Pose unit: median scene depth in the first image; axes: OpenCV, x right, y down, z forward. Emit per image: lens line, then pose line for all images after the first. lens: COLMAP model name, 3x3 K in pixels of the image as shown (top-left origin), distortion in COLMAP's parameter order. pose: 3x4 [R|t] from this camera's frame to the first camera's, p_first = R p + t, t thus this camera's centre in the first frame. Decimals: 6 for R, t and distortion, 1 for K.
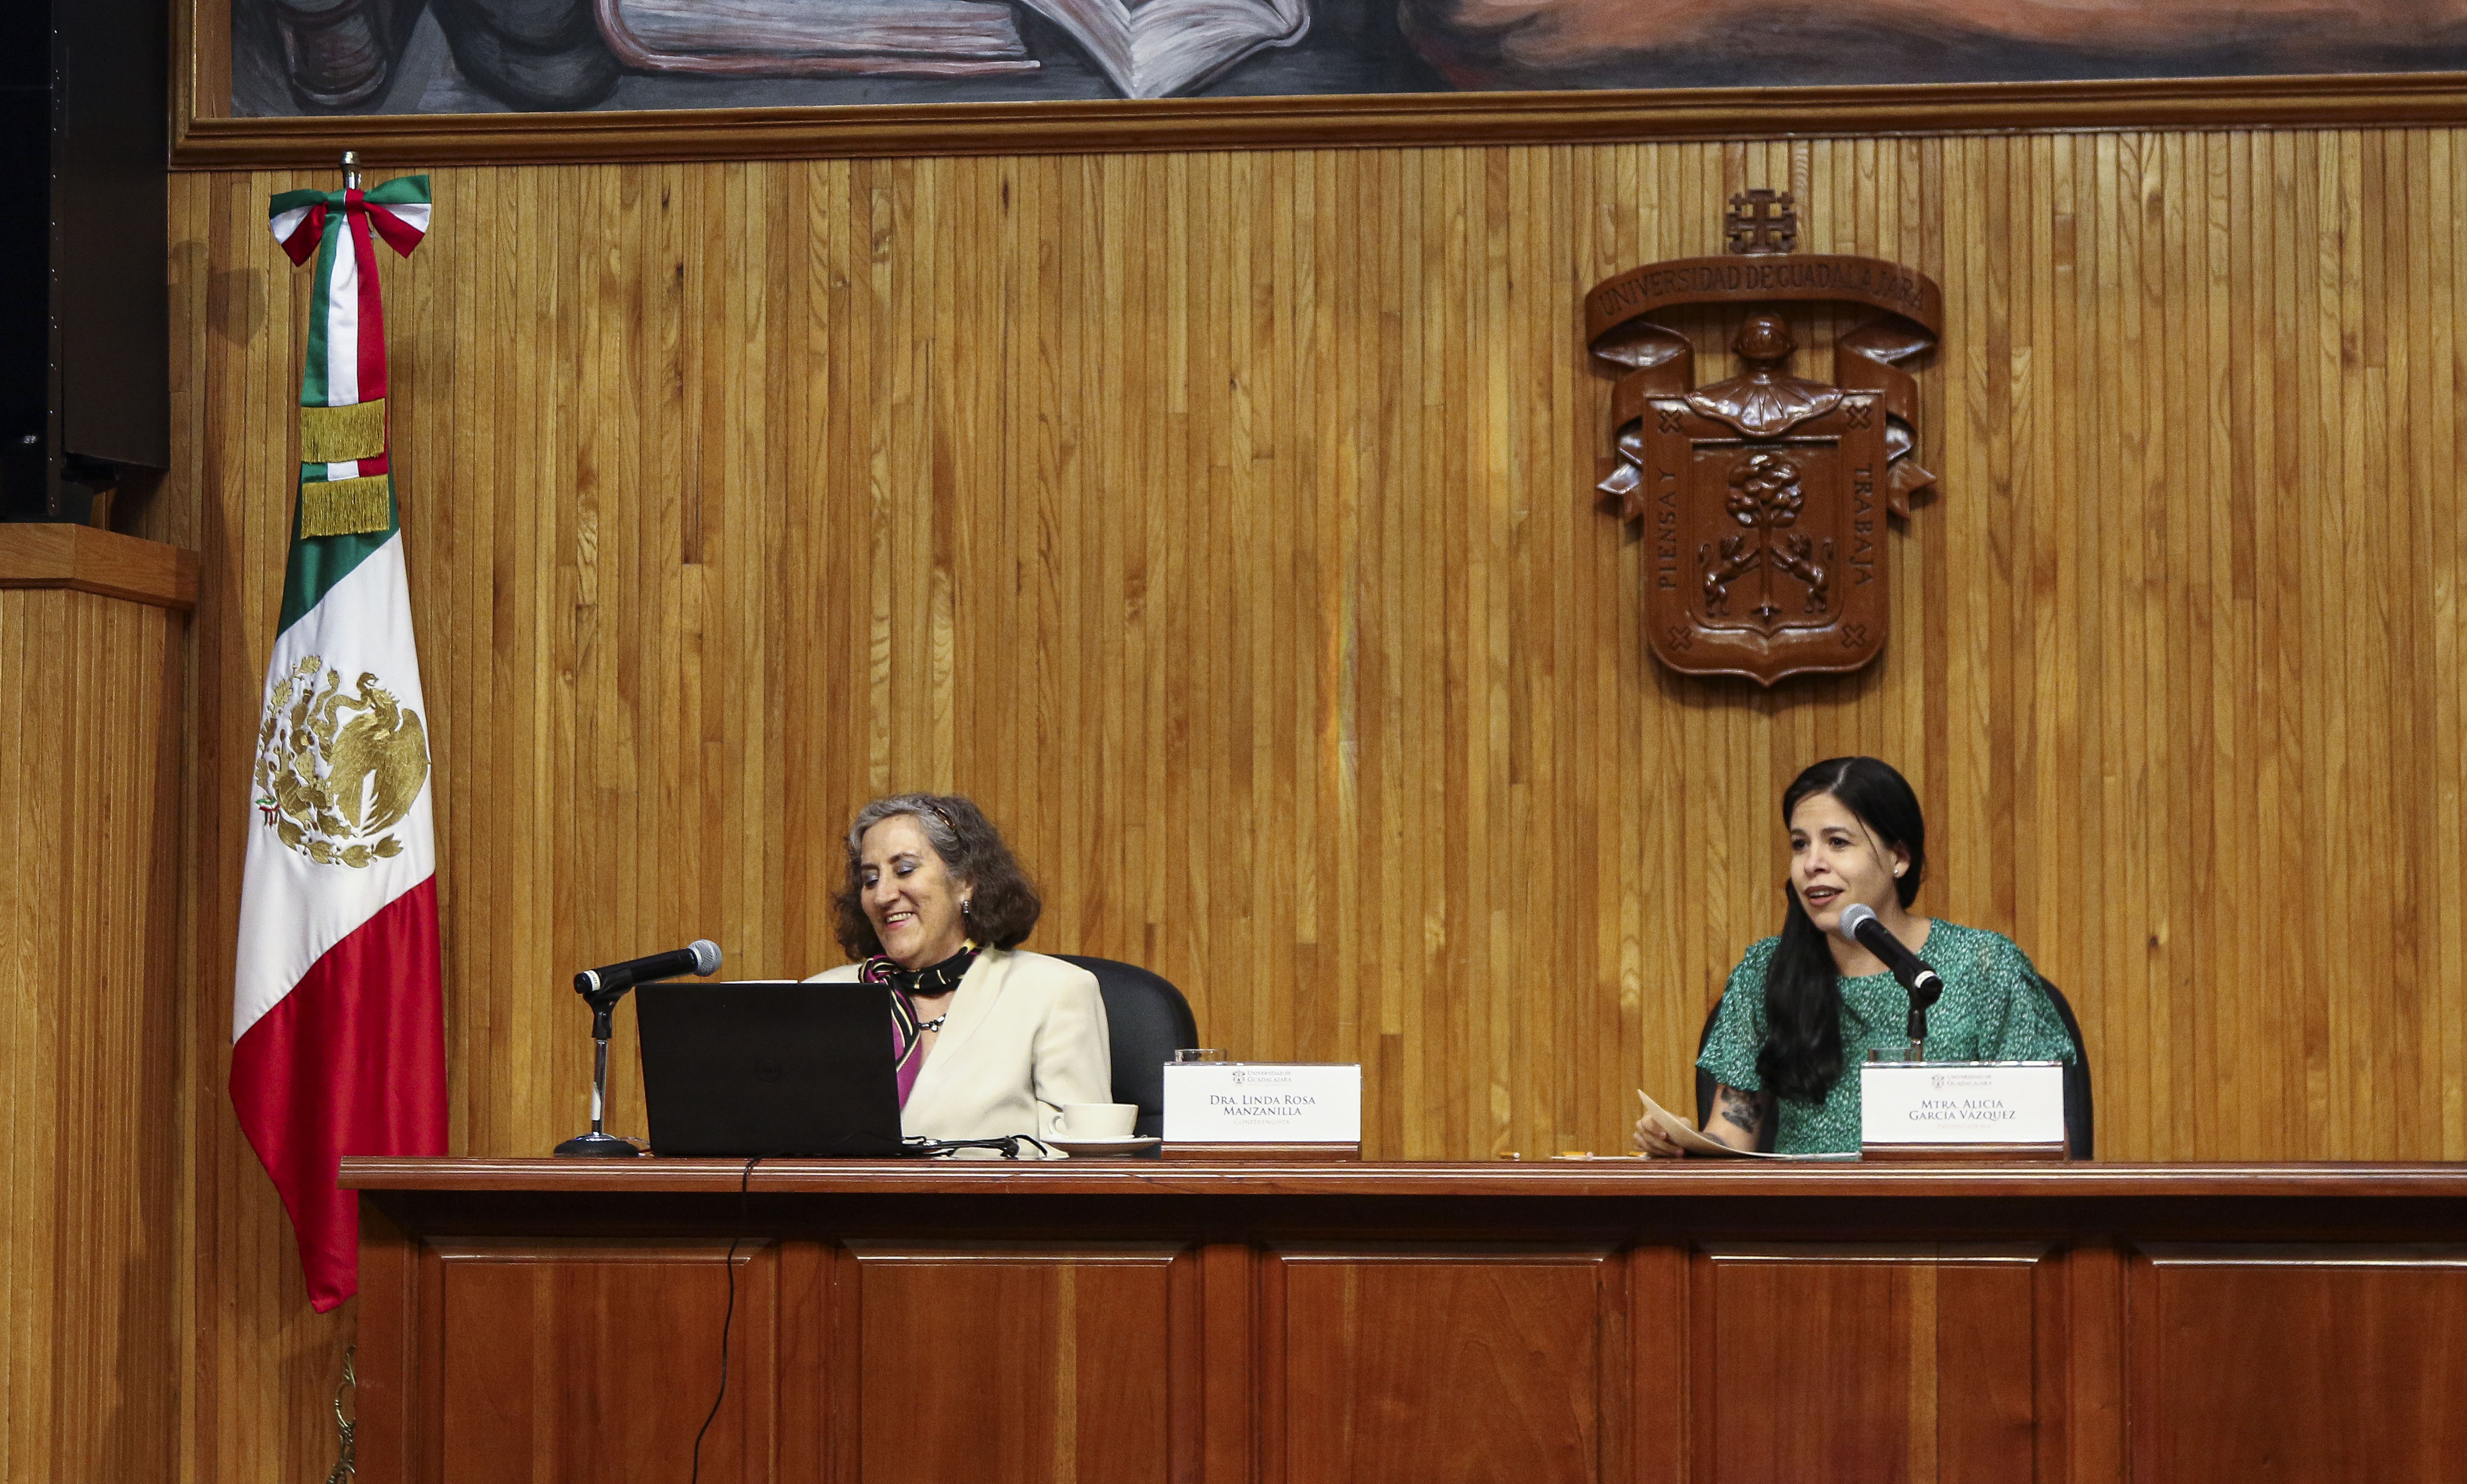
lens RADIAL K [[6378.2, 0, 1233.2], [0, 6378.2, 664.7], [0, 0, 1]] dist [0.017558, 0.000000]
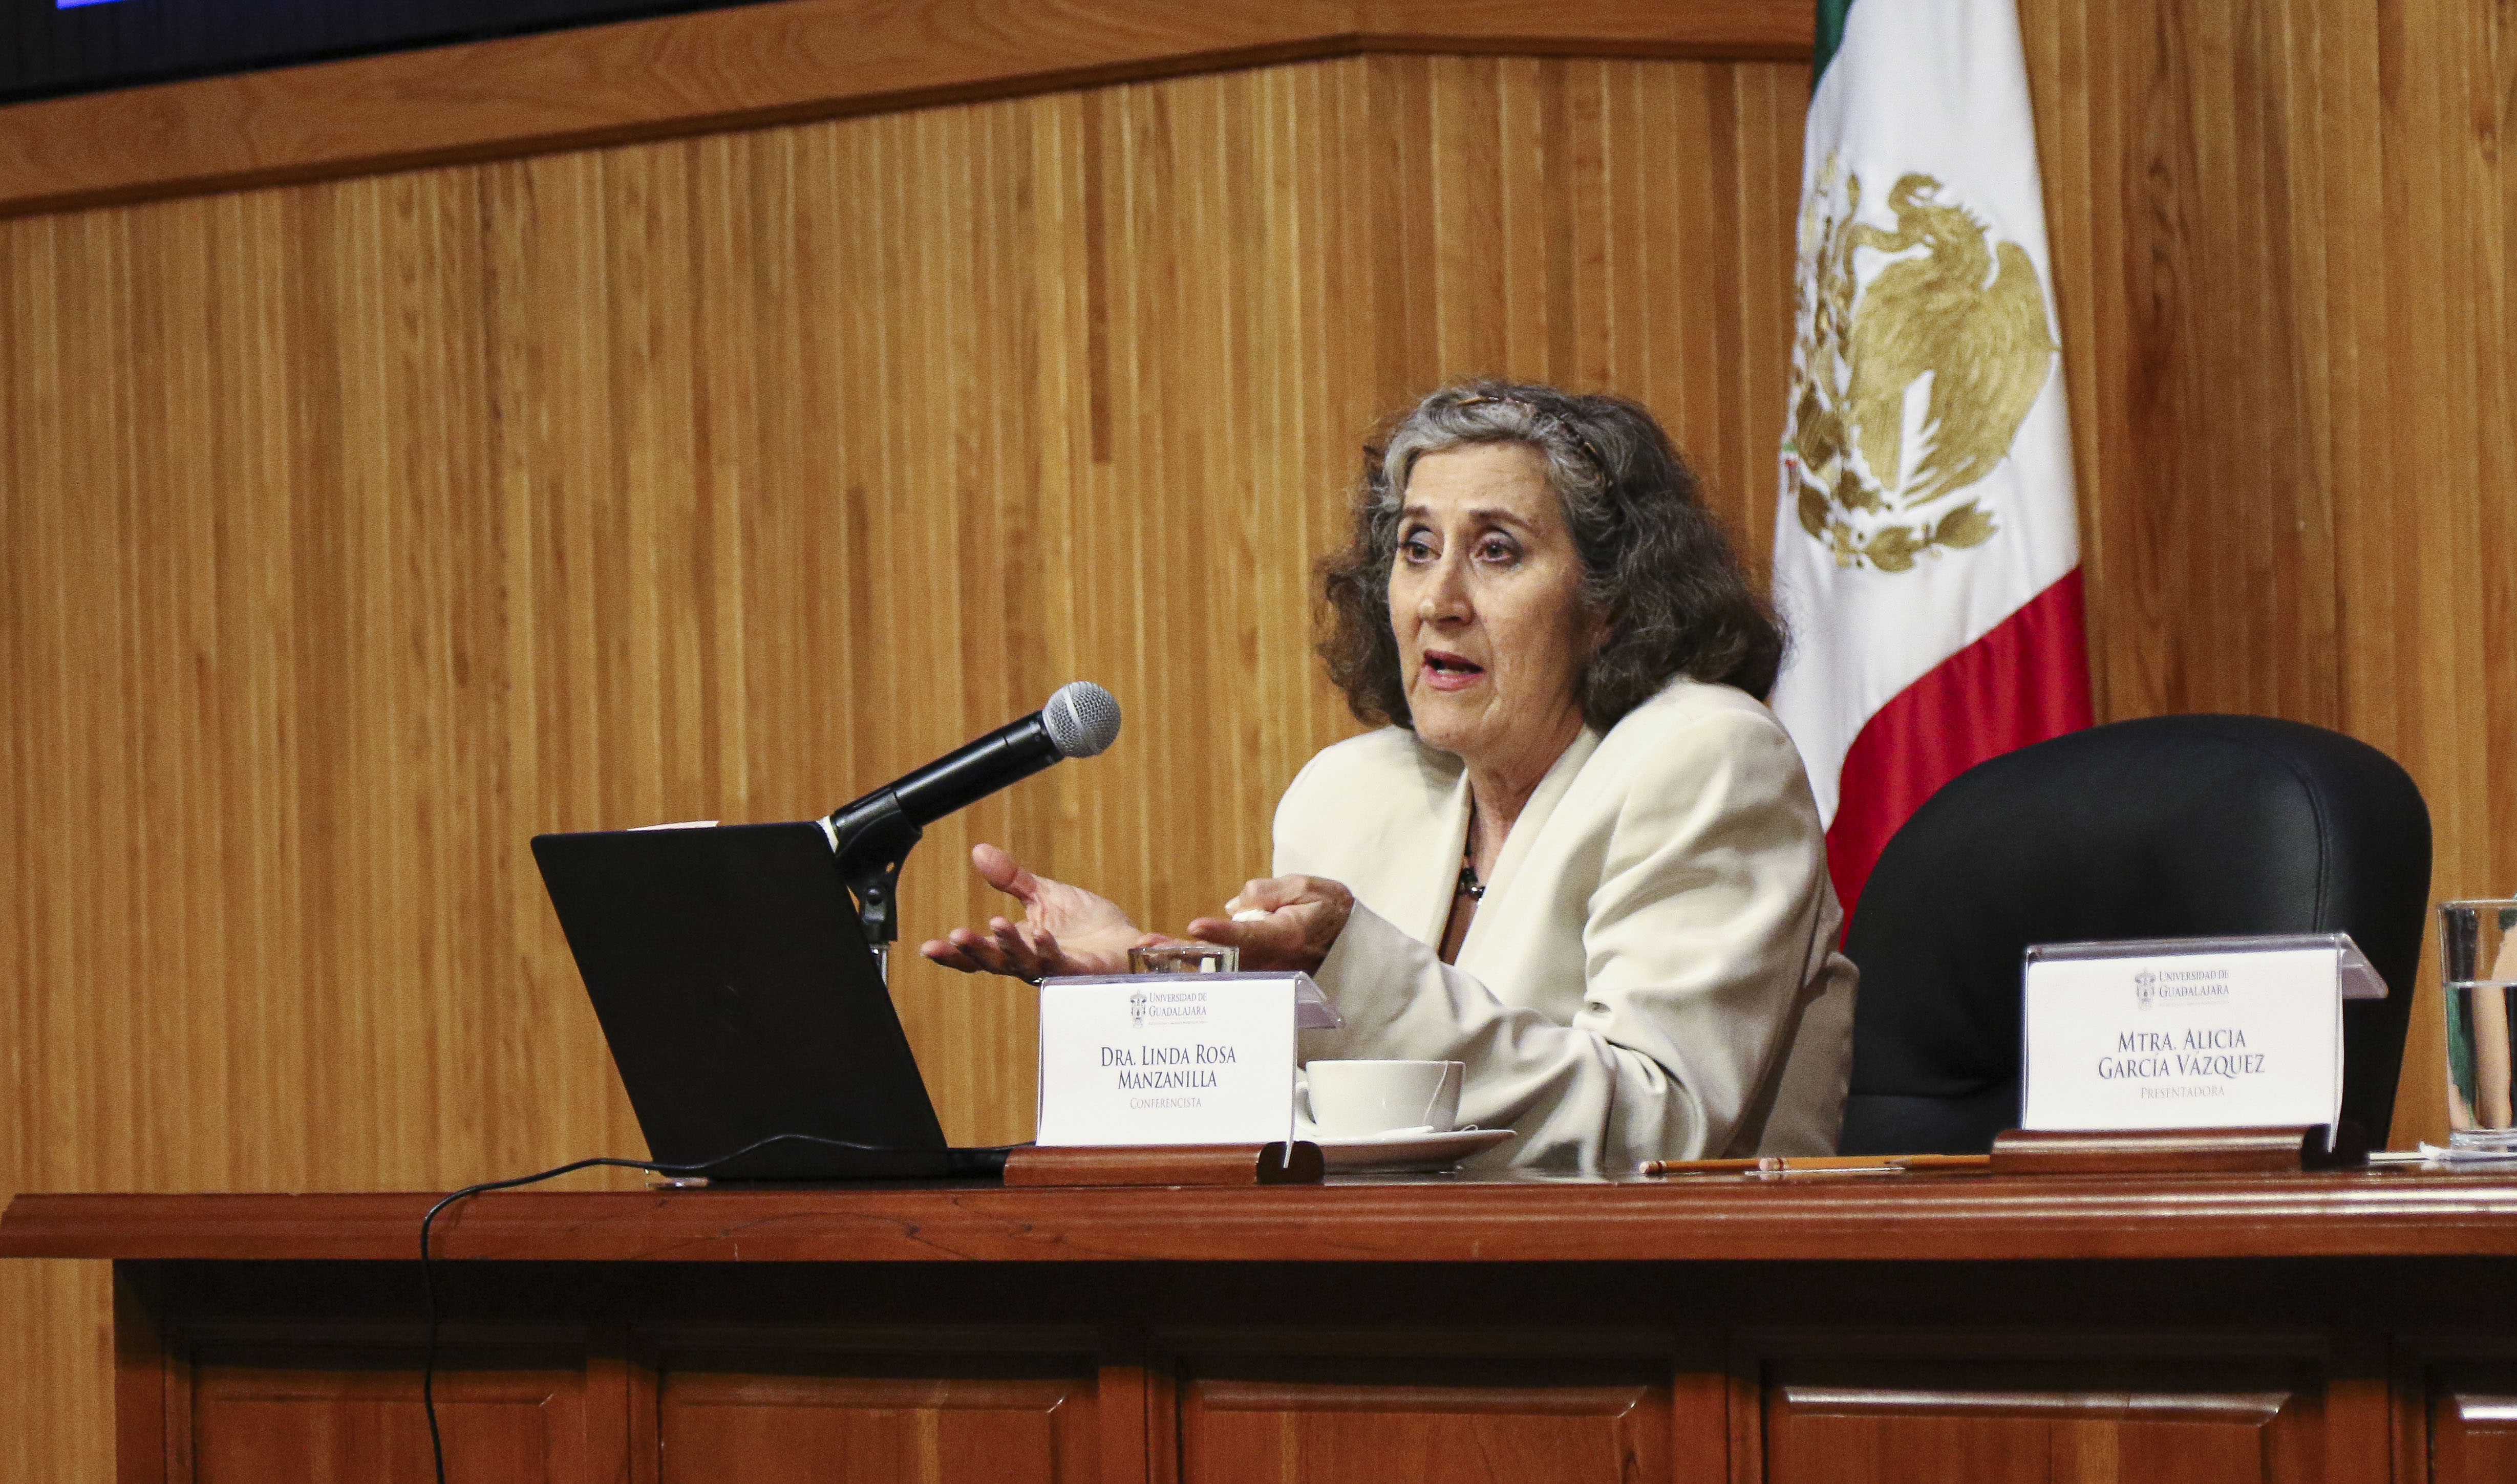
lens RADIAL K [[12450.8, 0, 1271.6], [0, 12450.8, 738.8], [0, 0, 1]] dist [-0.042907, 0.000000]
pose [[0.699211, -0.035001, -0.714058, 0.509648], [0.071245, 0.997240, 0.020881, 0.020899], [0.711356, -0.065473, 0.699775, 0.290646]]
